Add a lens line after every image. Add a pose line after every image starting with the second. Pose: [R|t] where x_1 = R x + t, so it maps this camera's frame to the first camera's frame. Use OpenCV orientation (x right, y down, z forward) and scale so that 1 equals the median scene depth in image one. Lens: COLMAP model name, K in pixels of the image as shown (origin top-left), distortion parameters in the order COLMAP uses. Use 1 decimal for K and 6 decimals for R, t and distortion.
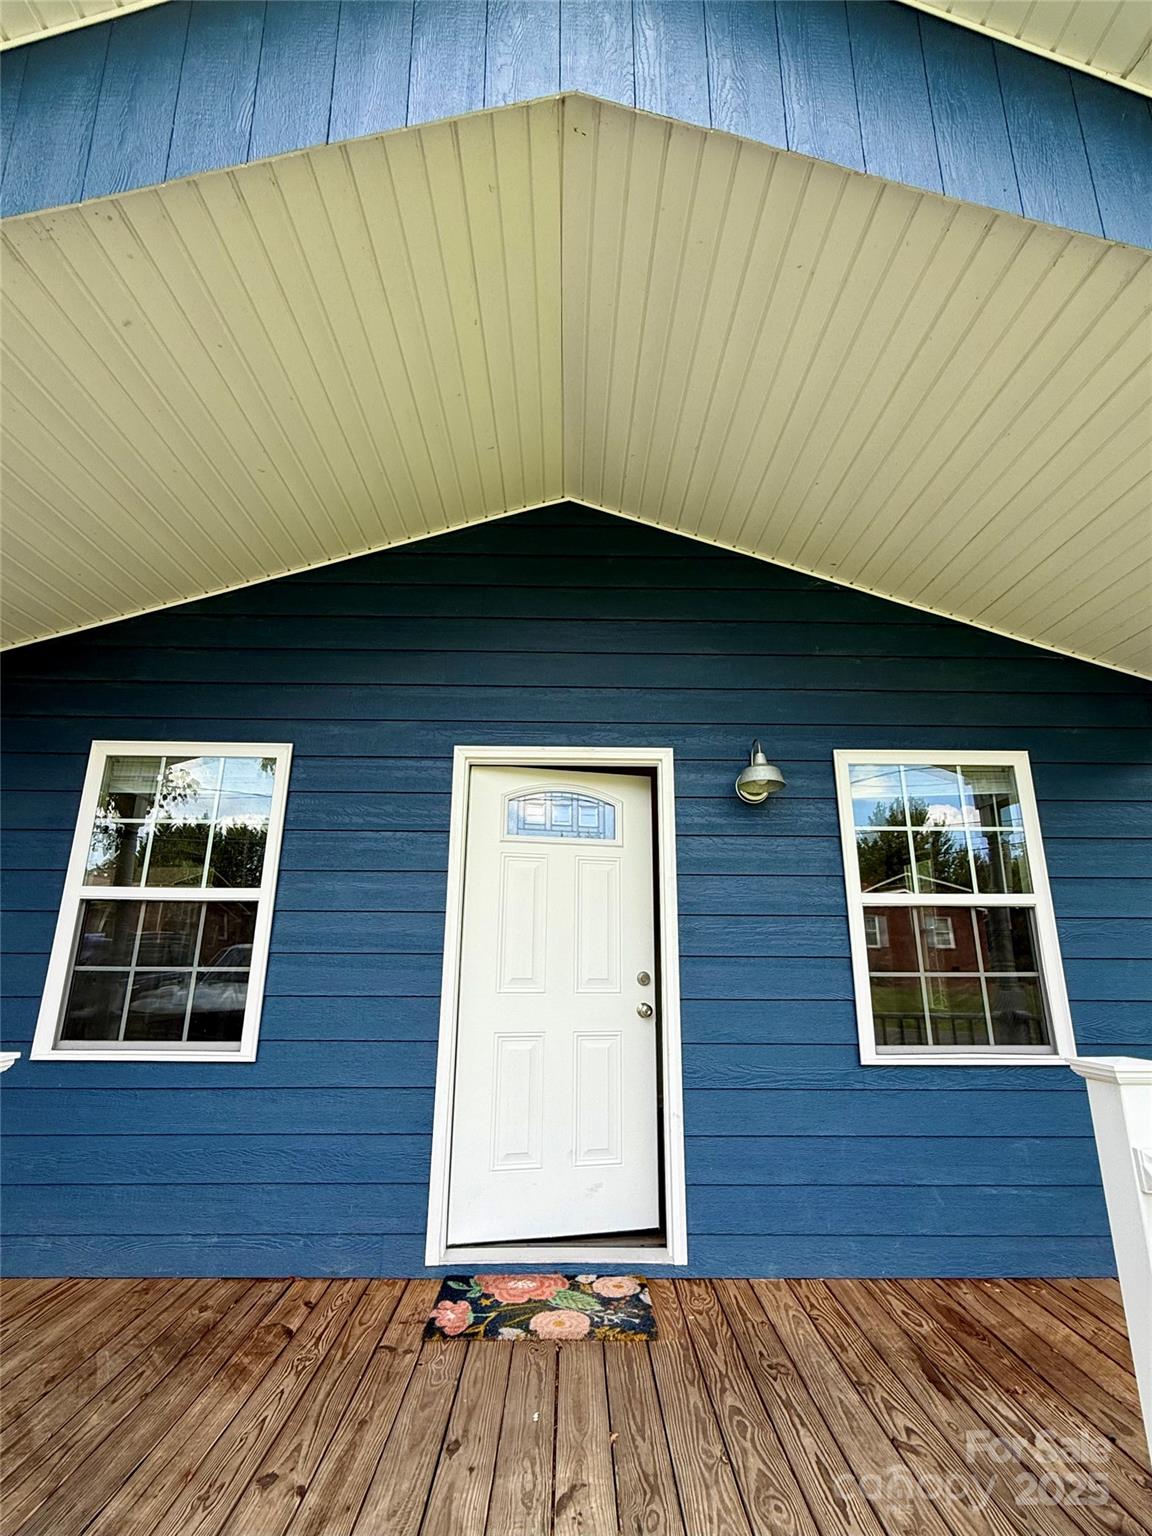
lens RADIAL K [[705.3, 0, 576.0], [0, 705.3, 768.0], [0, 0, 1]] dist [0.008910, -0.000138]
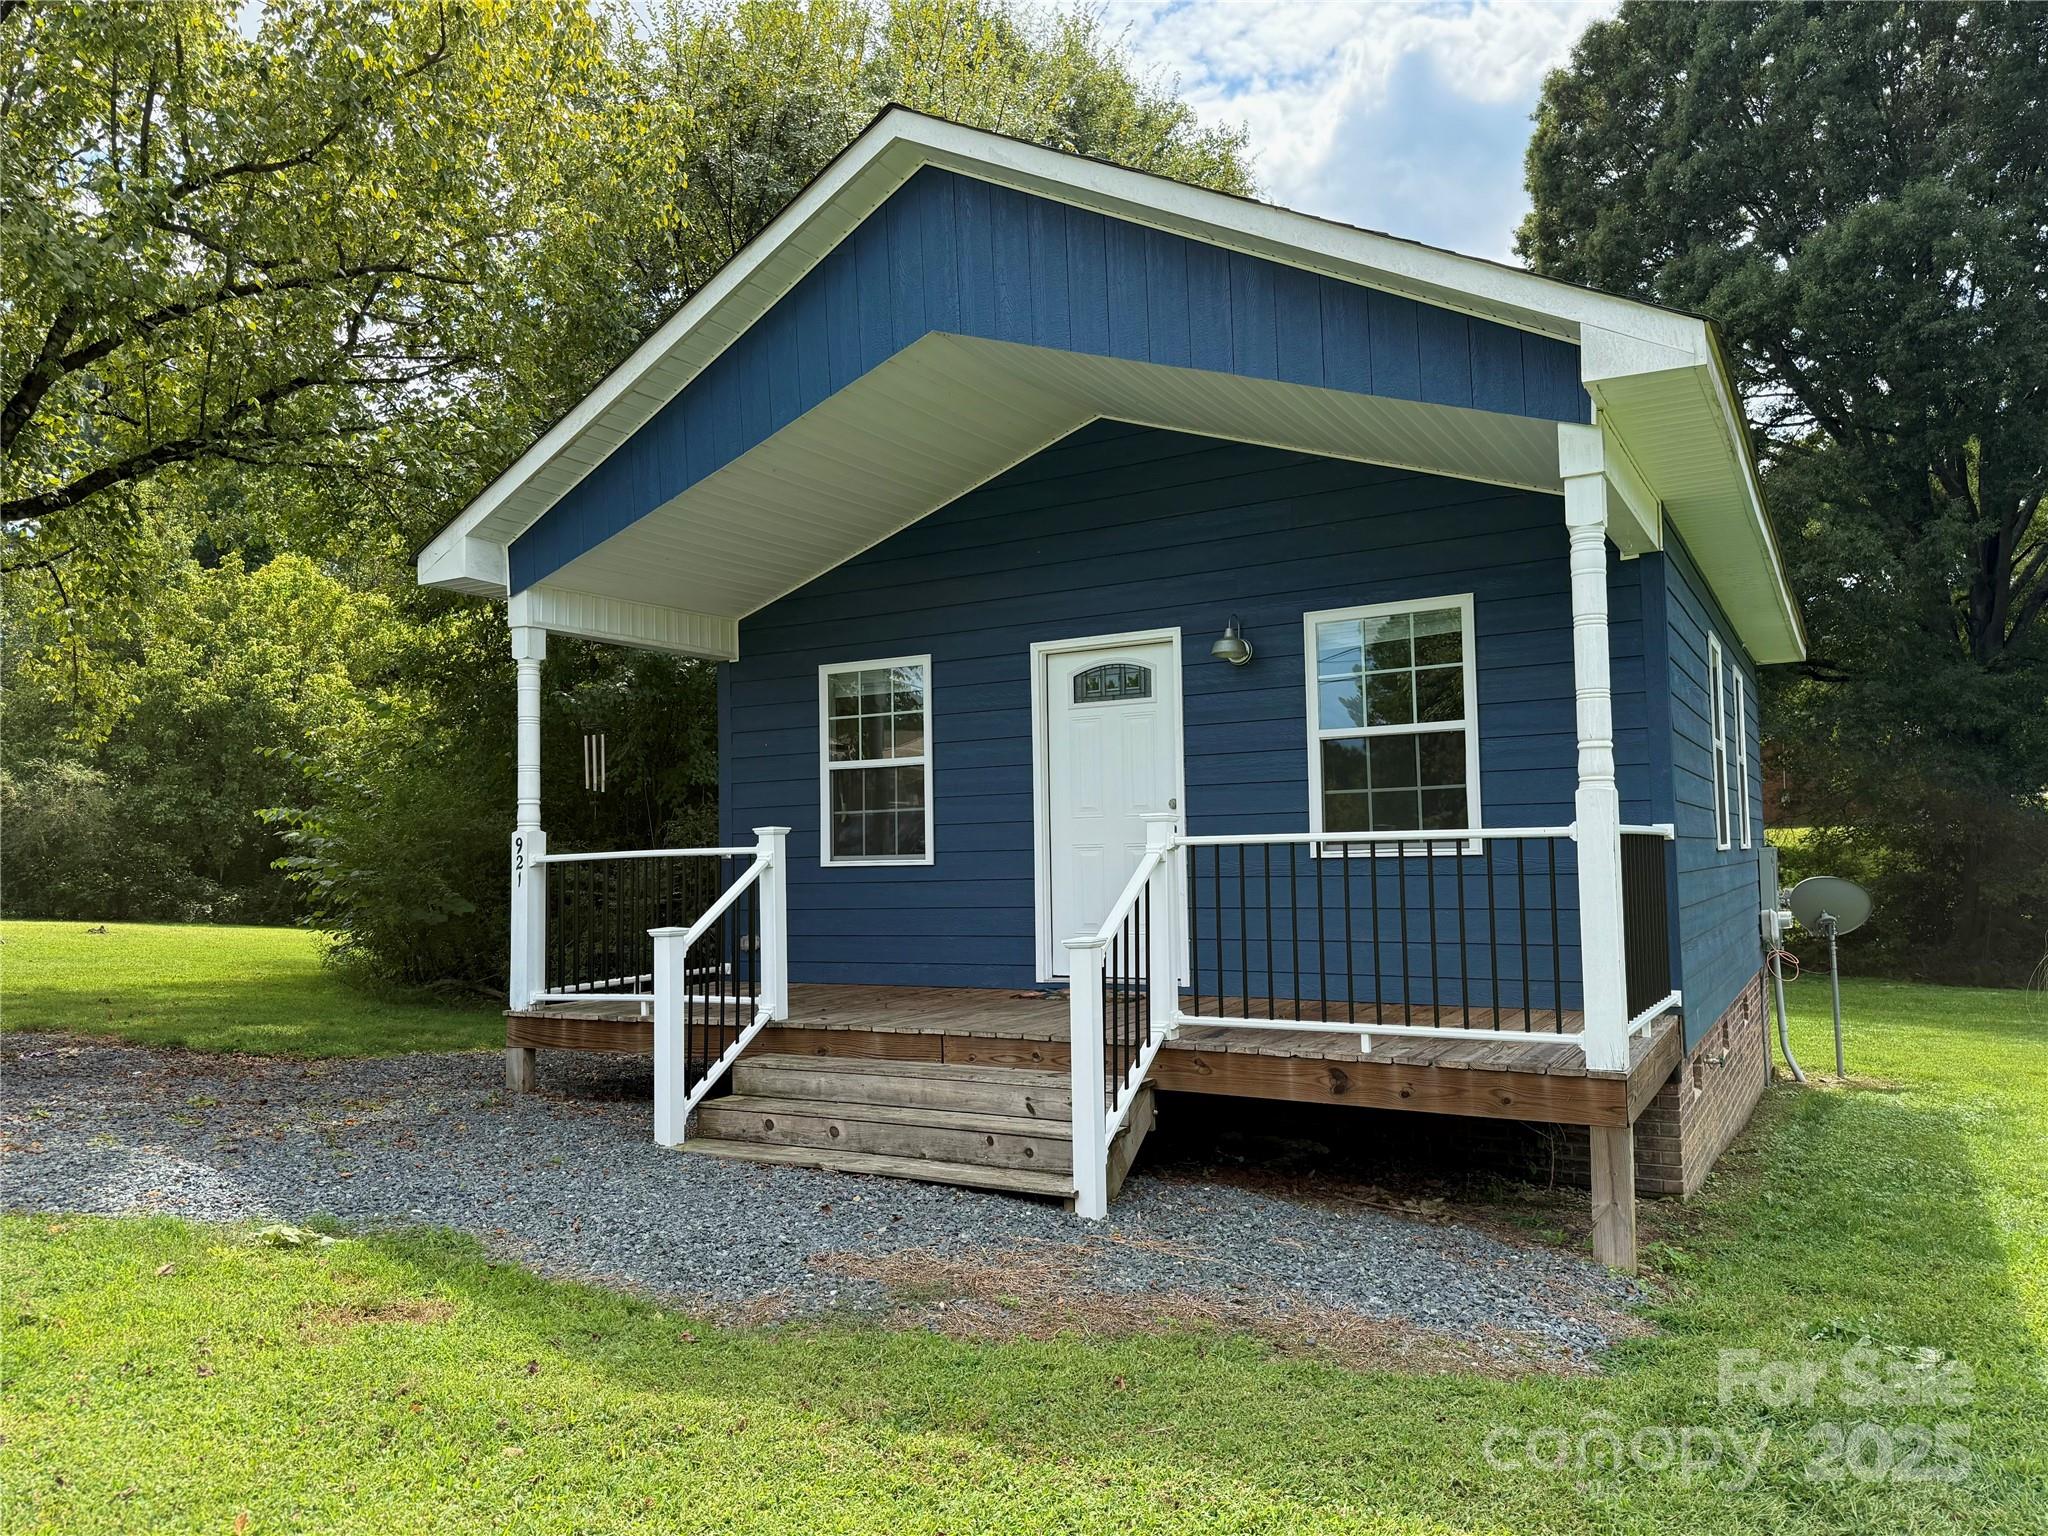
lens RADIAL K [[1397.0, 0, 1024.0], [0, 1397.0, 768.0], [0, 0, 1]] dist [0.155095, -0.216974]
pose [[0.855188, -0.056633, -0.515214, 1.211757], [0.158601, 0.974926, 0.156091, -0.223893], [0.493456, -0.215200, 0.842728, -1.336937]]
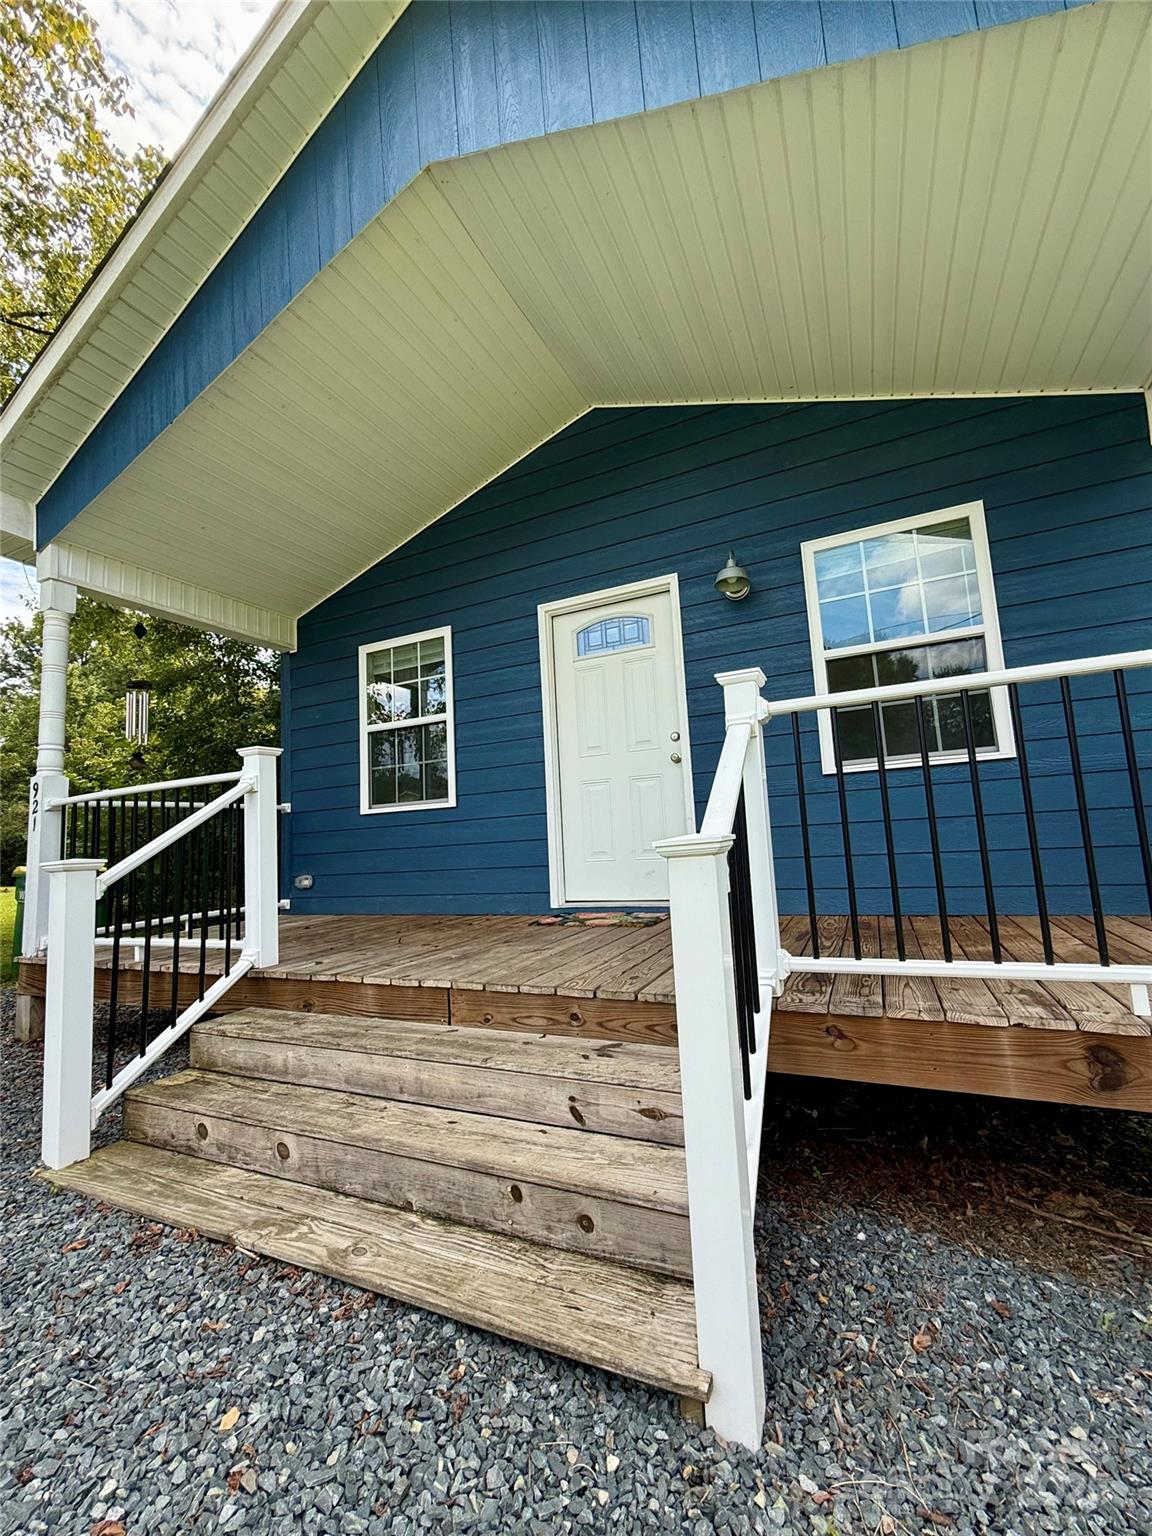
lens RADIAL K [[616.5, 0, 577.9], [0, 616.5, 764.4], [0, 0, 1]] dist [0.000591, 0.001086]
pose [[0.897962, -0.106509, -0.426990, 0.449883], [0.169066, 0.979304, 0.111268, 0.176448], [0.406302, -0.172104, 0.897385, -0.220094]]
